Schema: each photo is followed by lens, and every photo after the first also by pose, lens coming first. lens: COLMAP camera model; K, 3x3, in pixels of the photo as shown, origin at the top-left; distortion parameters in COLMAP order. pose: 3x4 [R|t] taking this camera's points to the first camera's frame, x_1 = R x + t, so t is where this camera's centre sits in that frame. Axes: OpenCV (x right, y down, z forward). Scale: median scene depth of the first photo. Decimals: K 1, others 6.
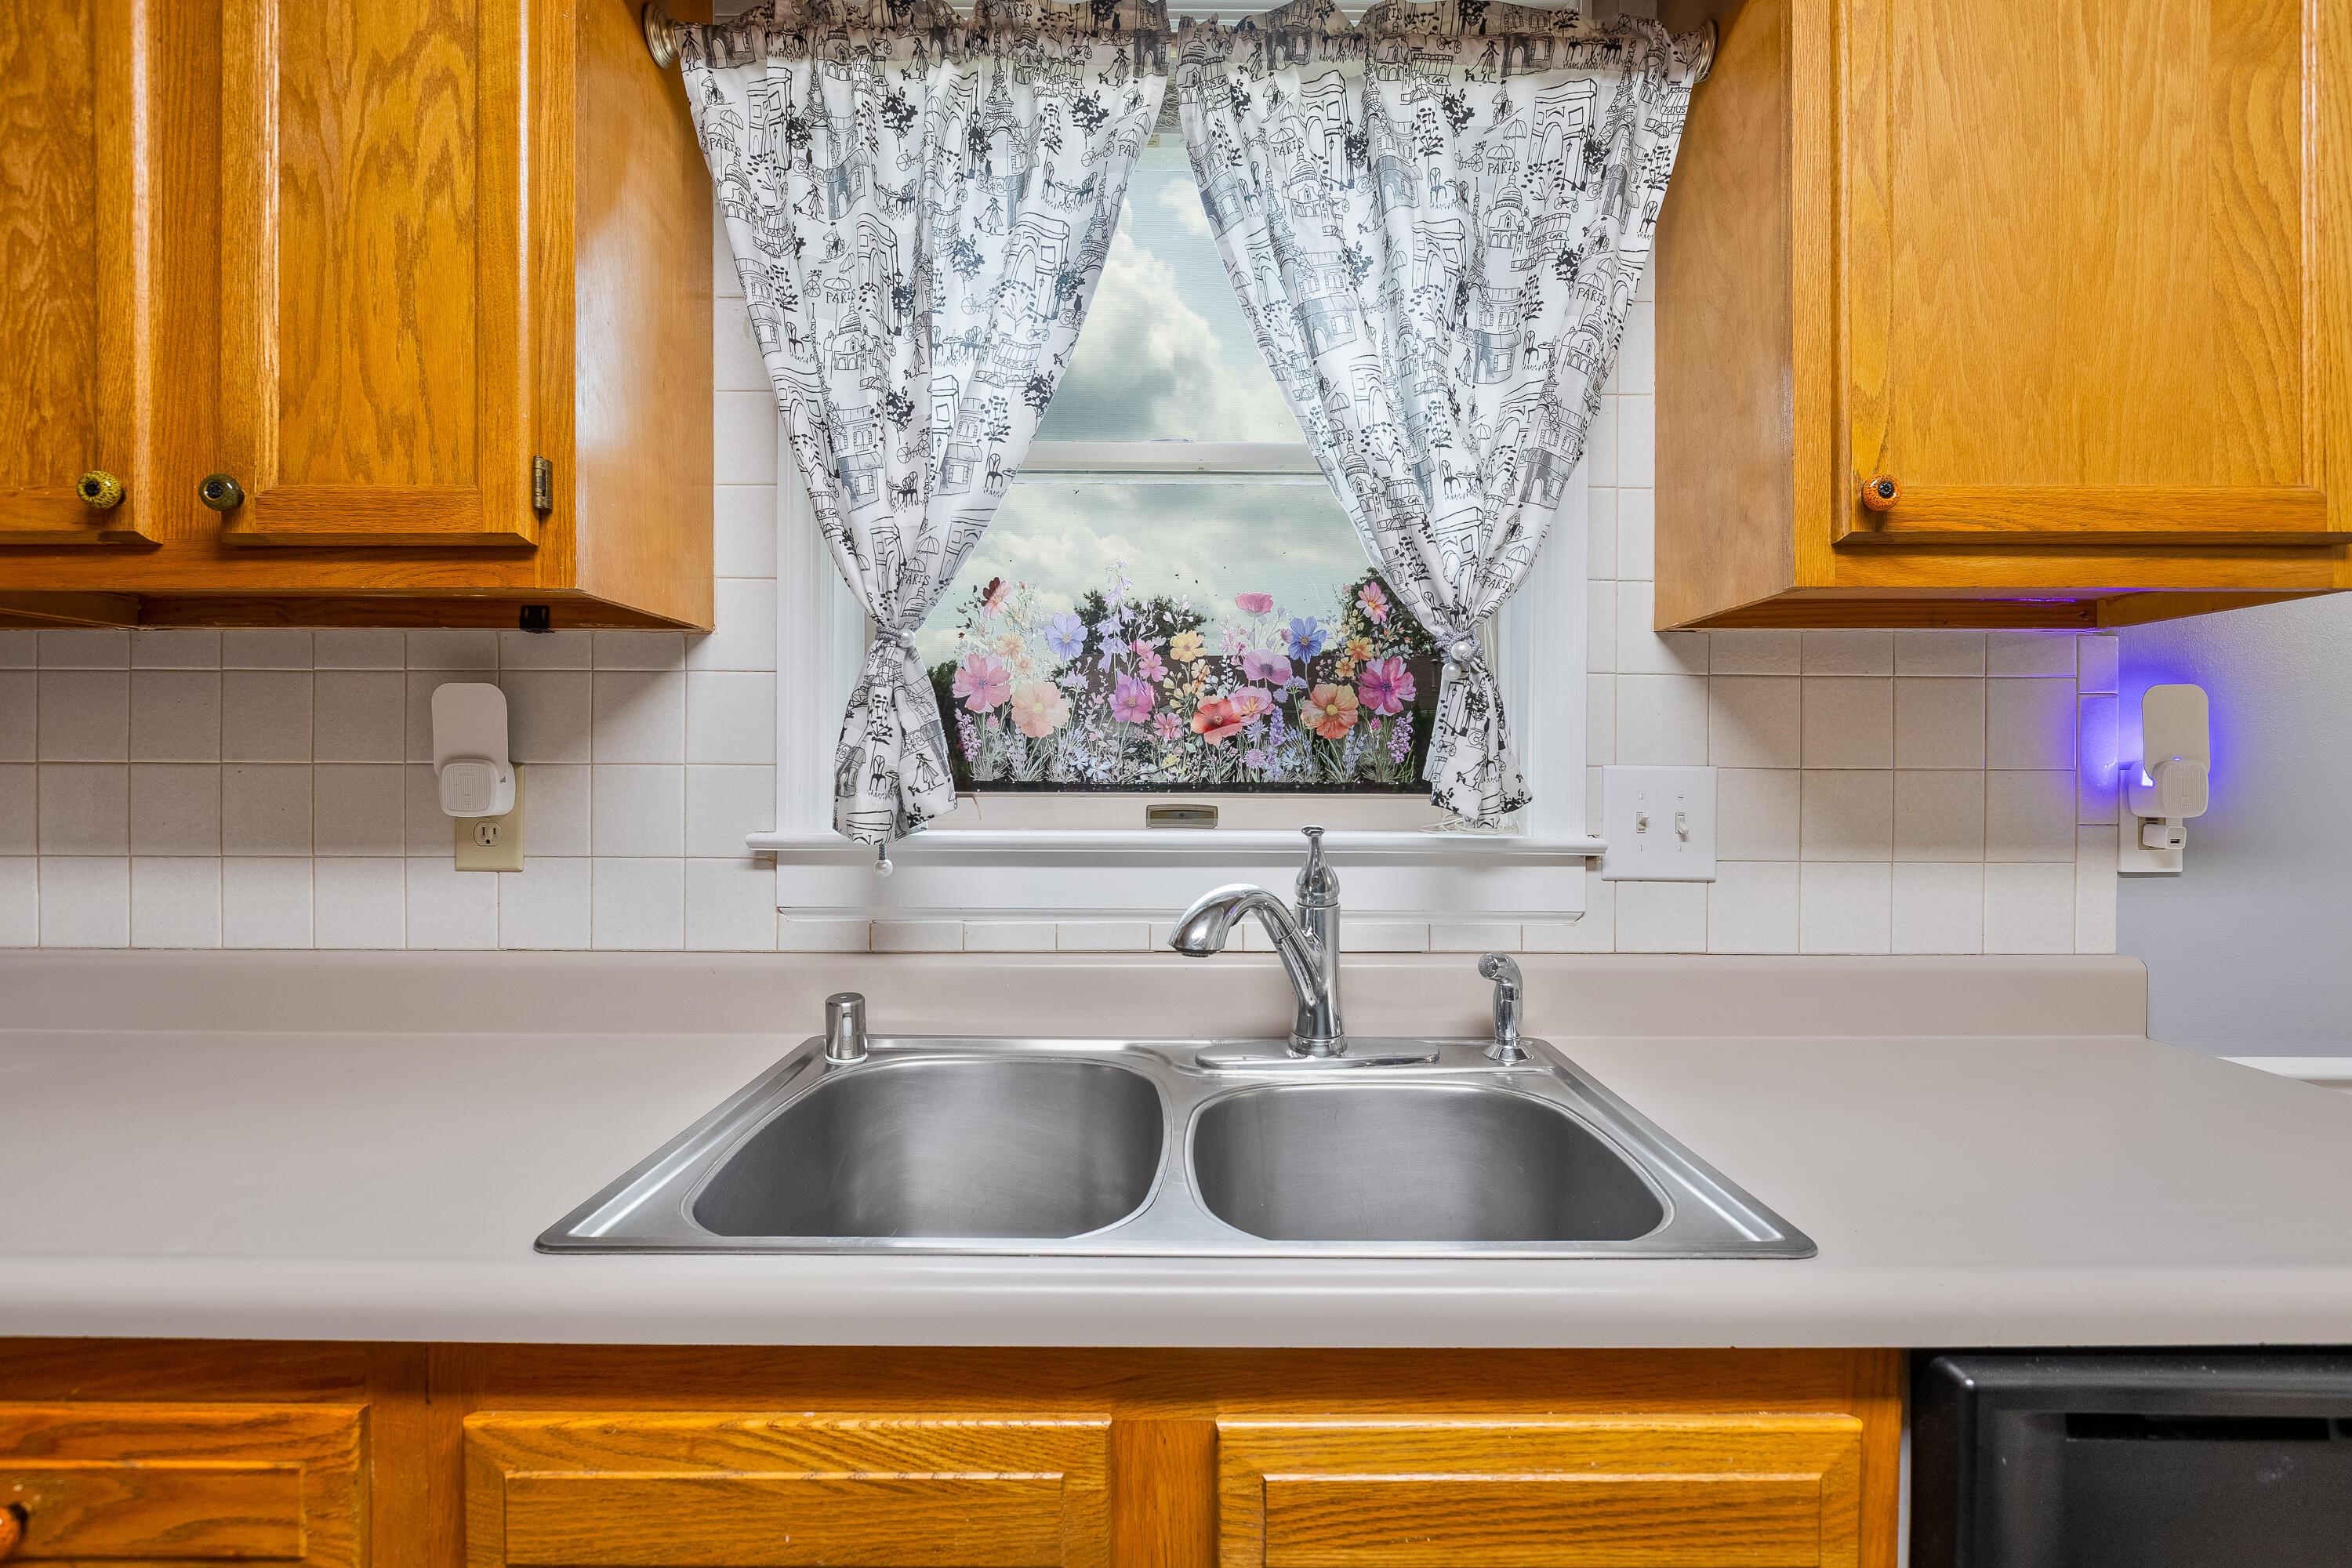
lens RADIAL K [[1084.7, 0, 1181.3], [0, 1084.7, 781.3], [0, 0, 1]] dist [-0.007758, 0.000115]
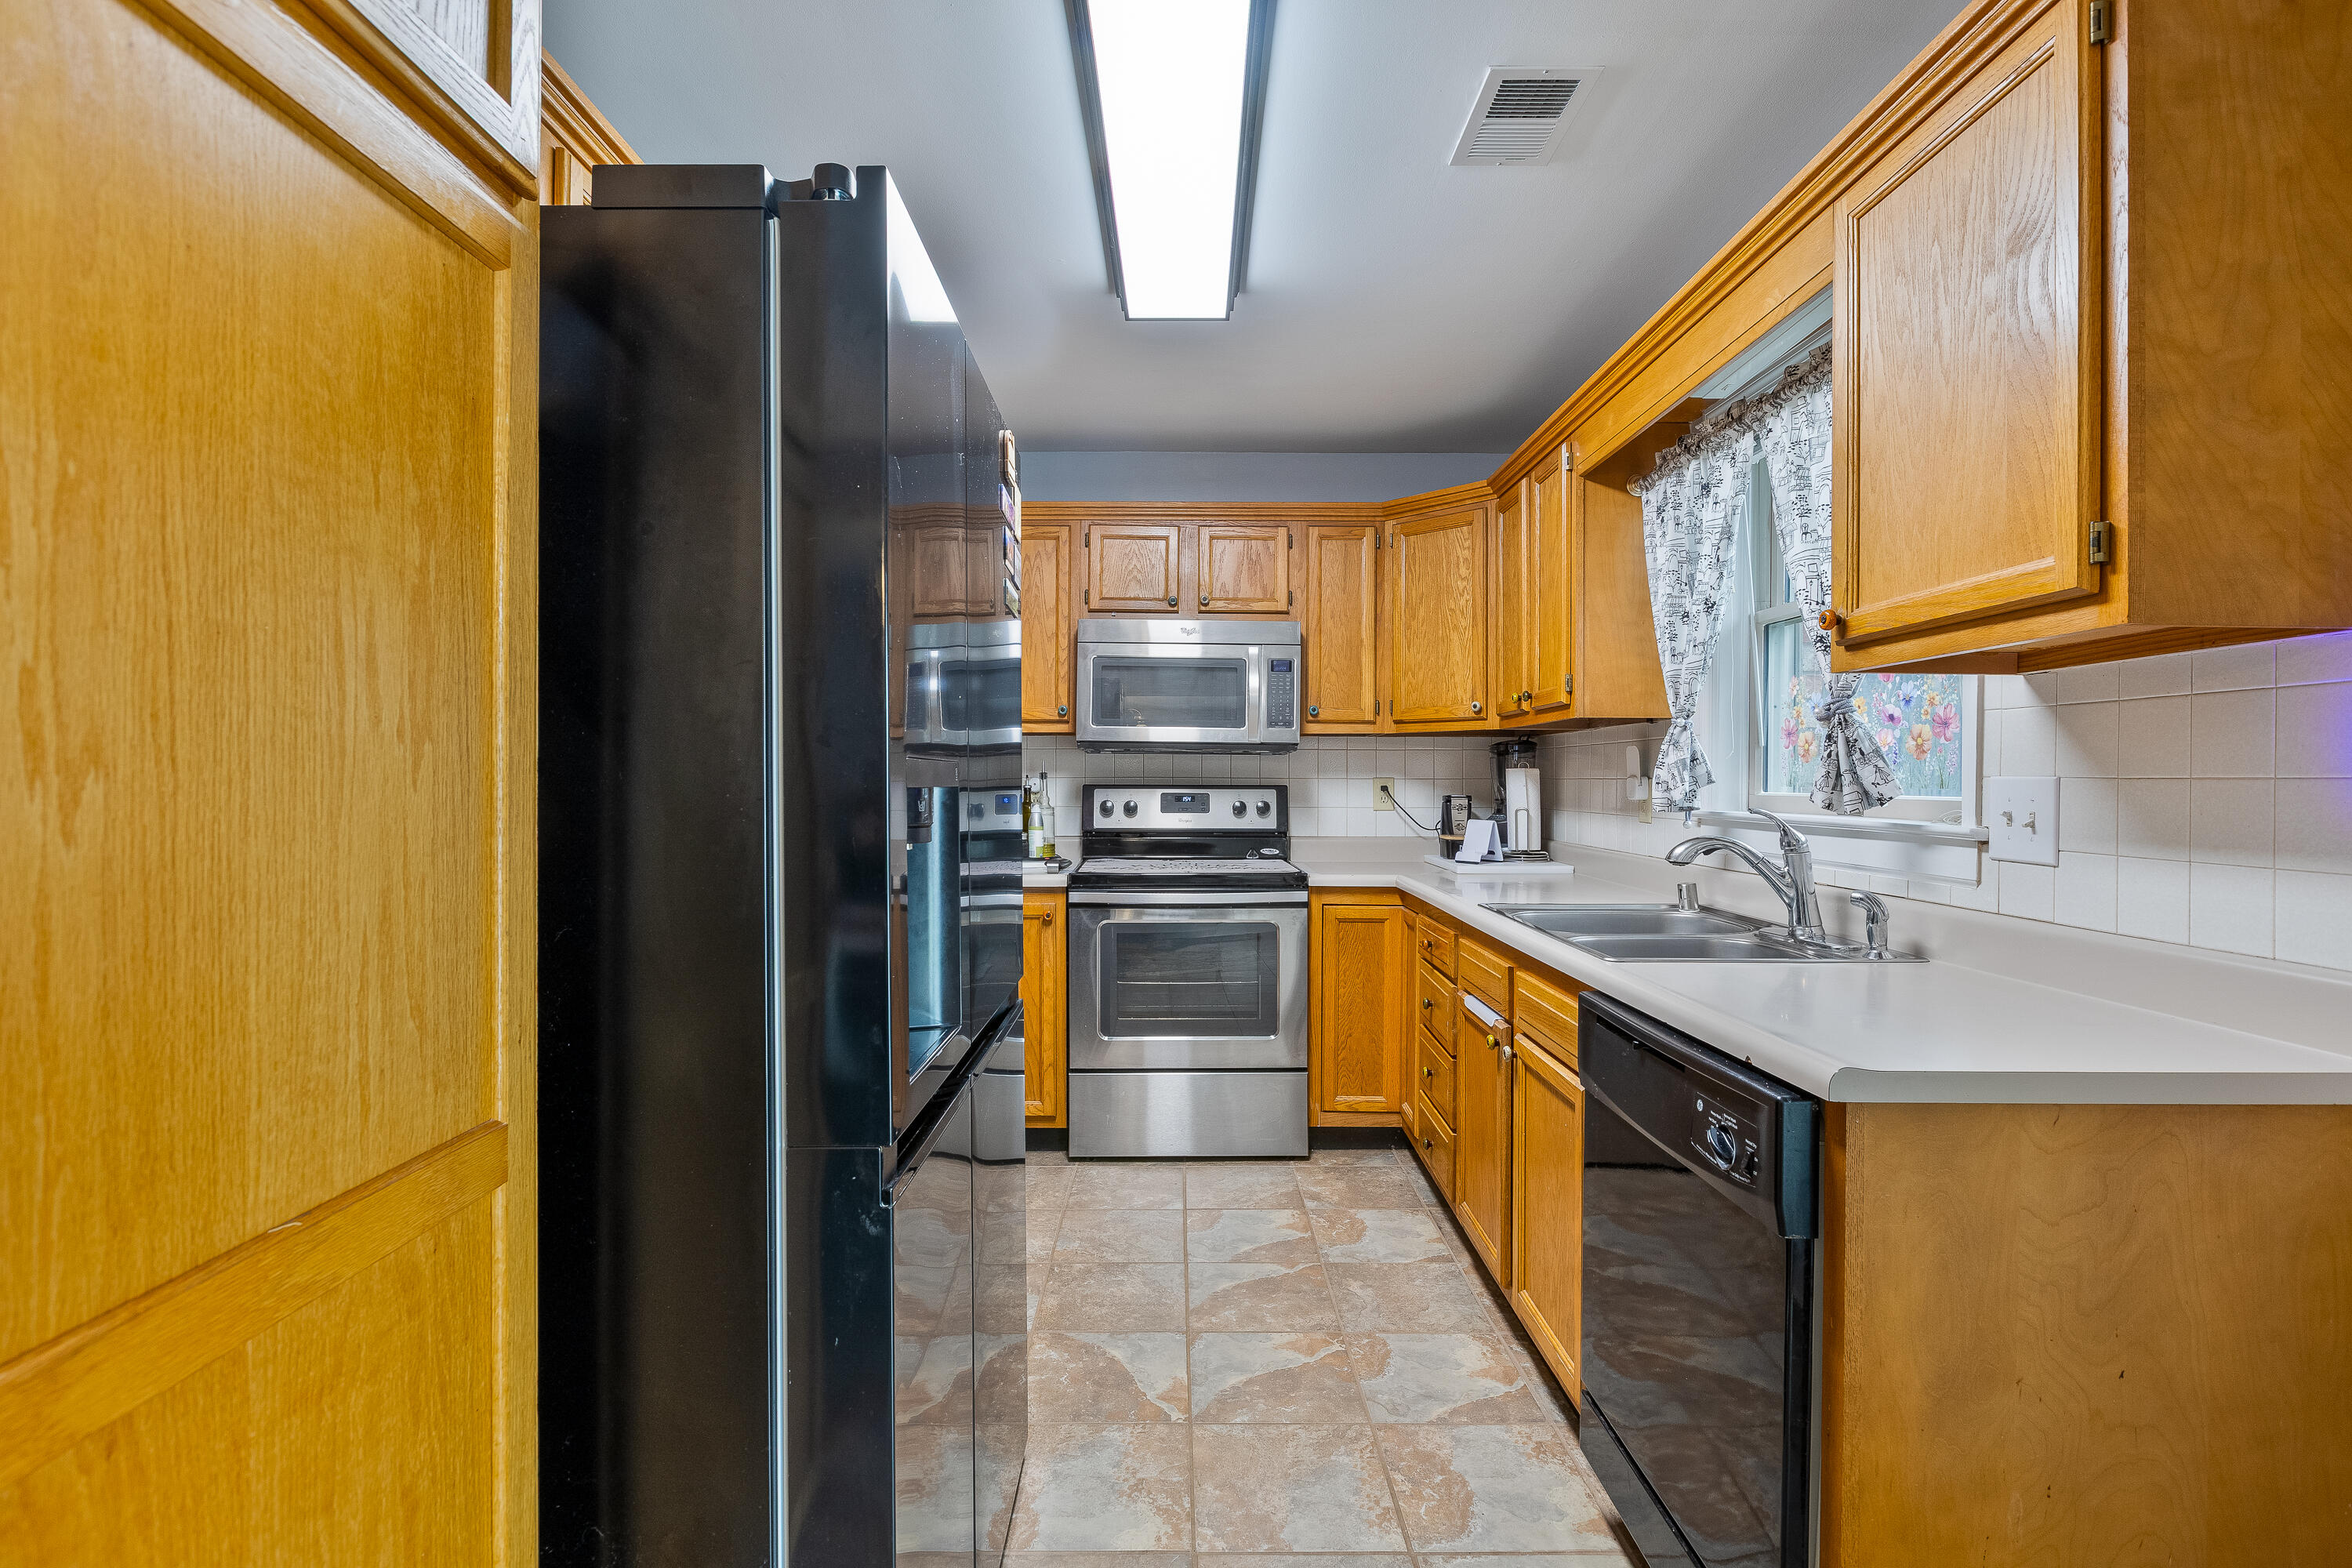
lens RADIAL K [[1084.7, 0, 1181.3], [0, 1084.7, 781.3], [0, 0, 1]] dist [-0.007758, 0.000115]
pose [[-0.004873, -0.001288, -0.999987, 2.227577], [-0.014014, 0.999901, -0.001220, 0.009741], [0.999890, 0.014007, -0.004890, -0.032874]]
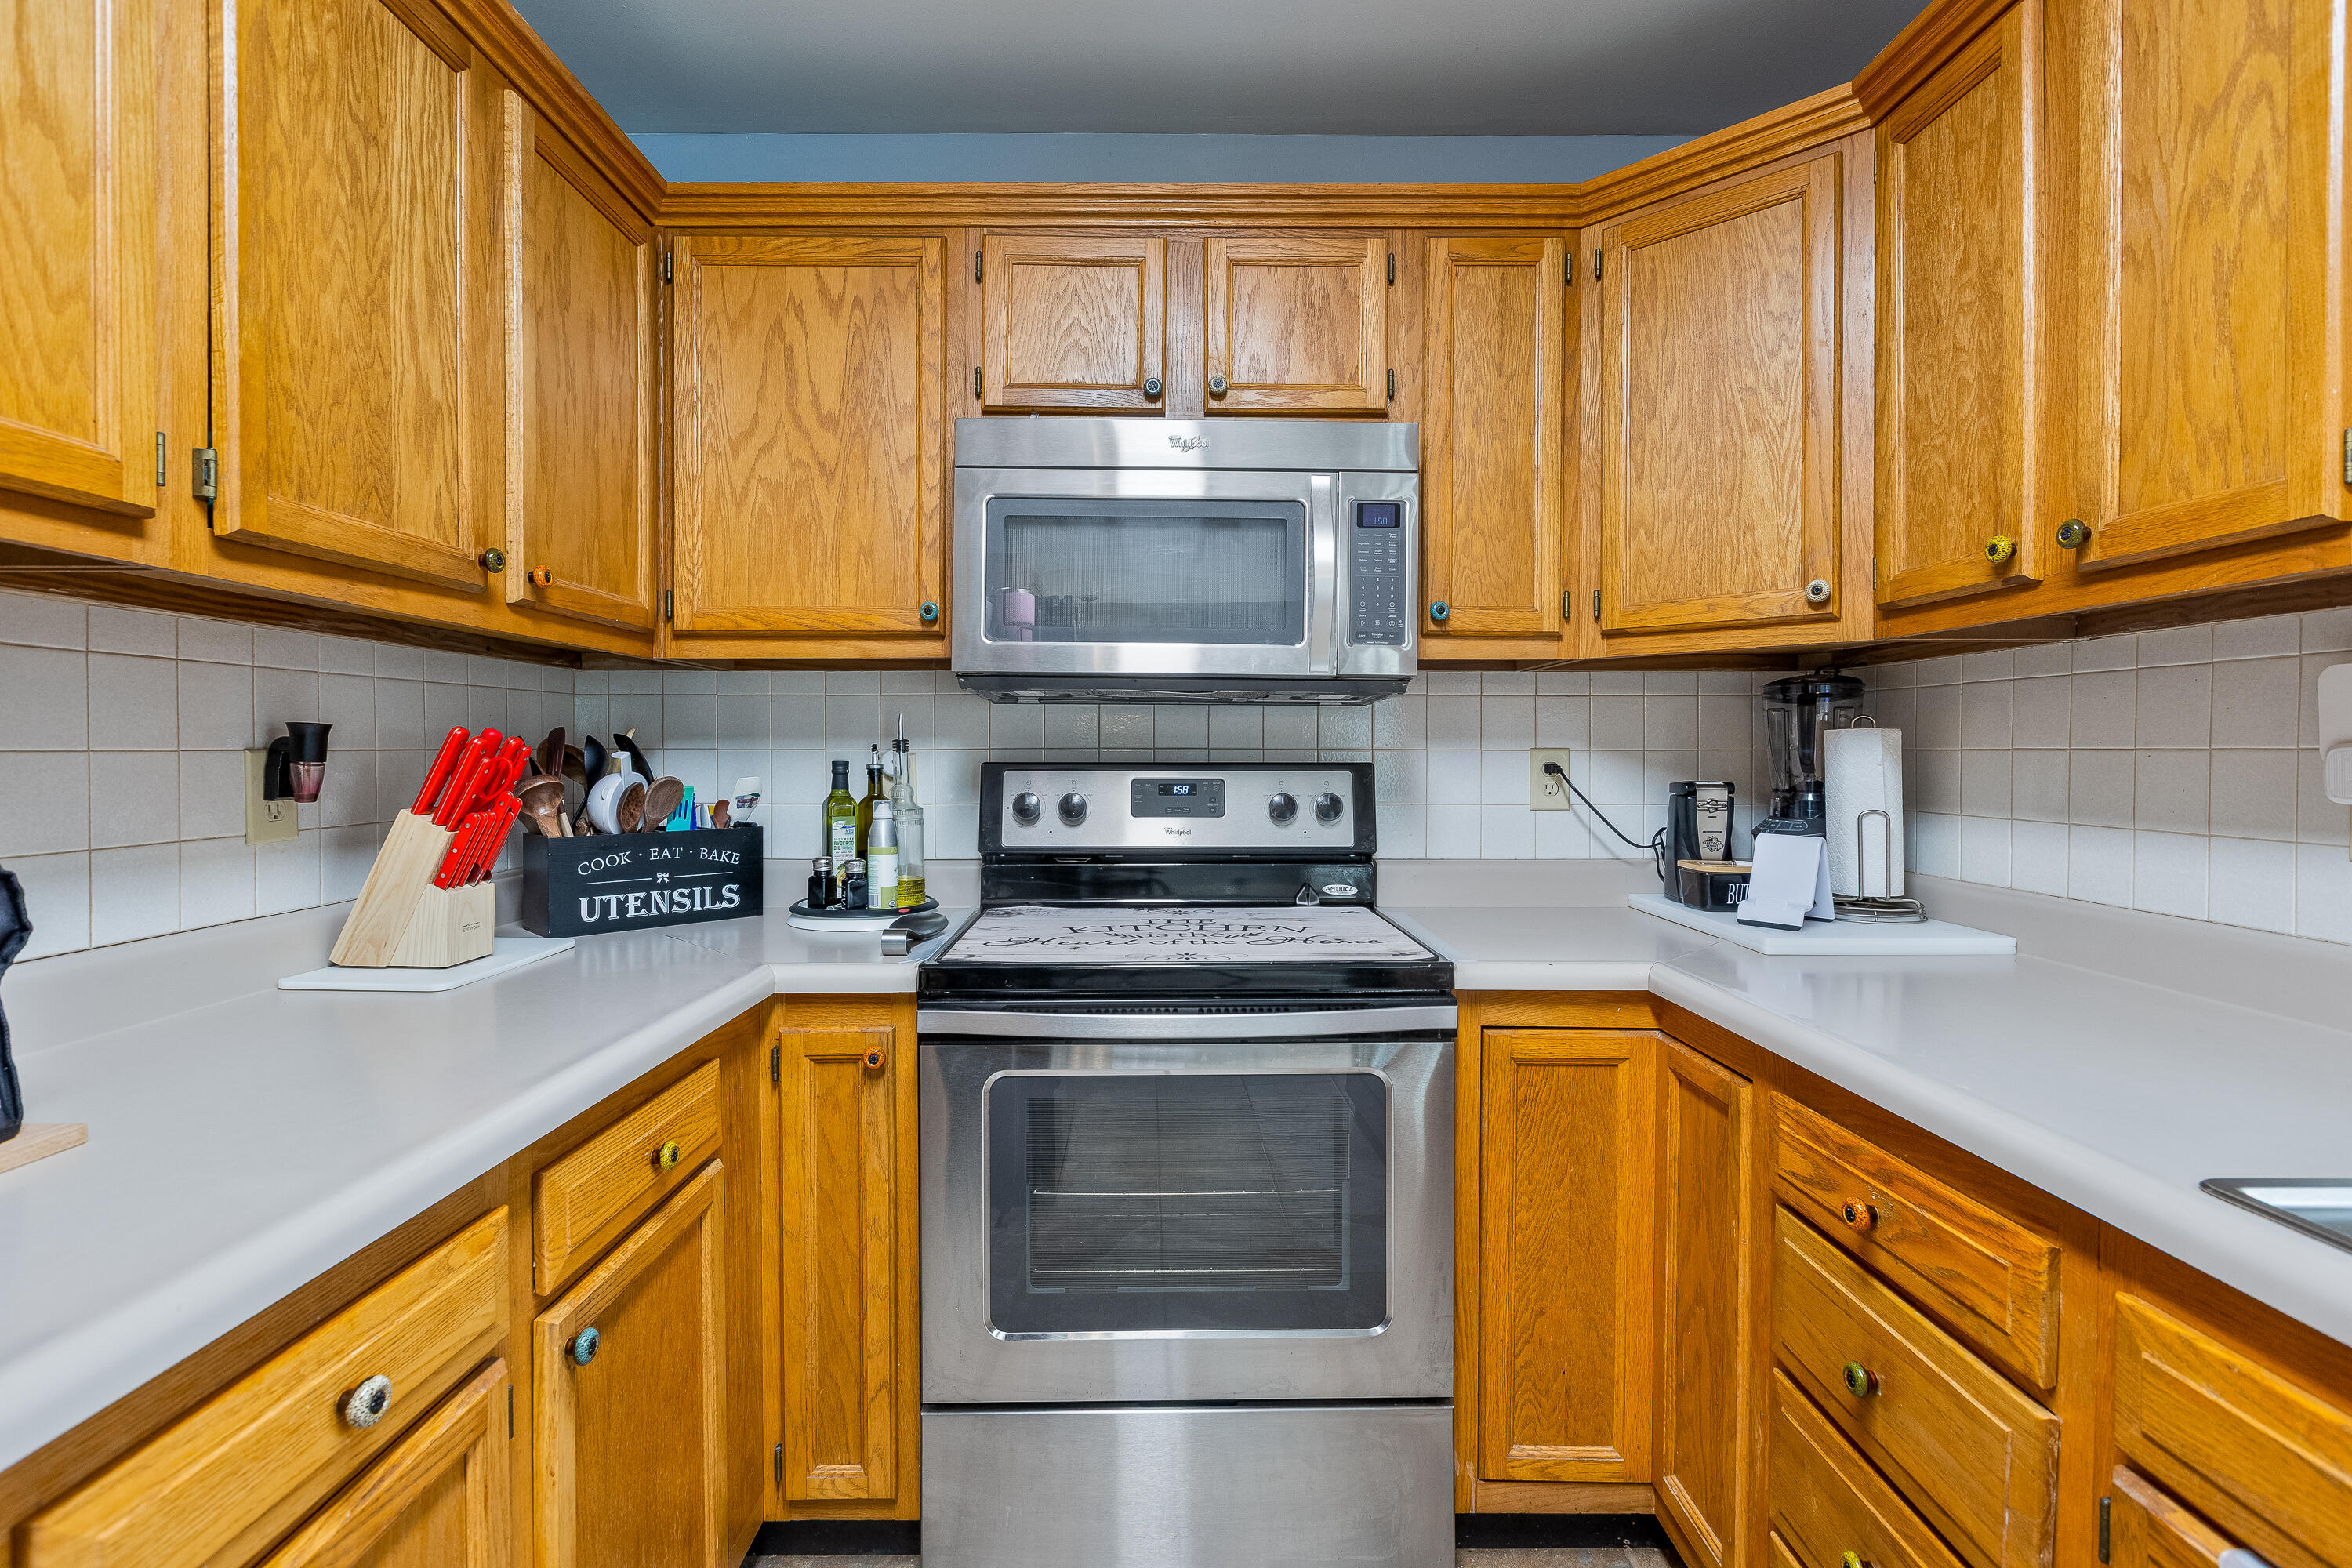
lens RADIAL K [[1084.7, 0, 1181.3], [0, 1084.7, 781.3], [0, 0, 1]] dist [-0.007758, 0.000115]
pose [[0.005420, 0.024862, -0.999676, 0.364891], [-0.012069, 0.999620, 0.024796, 0.002047], [0.999912, 0.011931, 0.005718, -0.043112]]
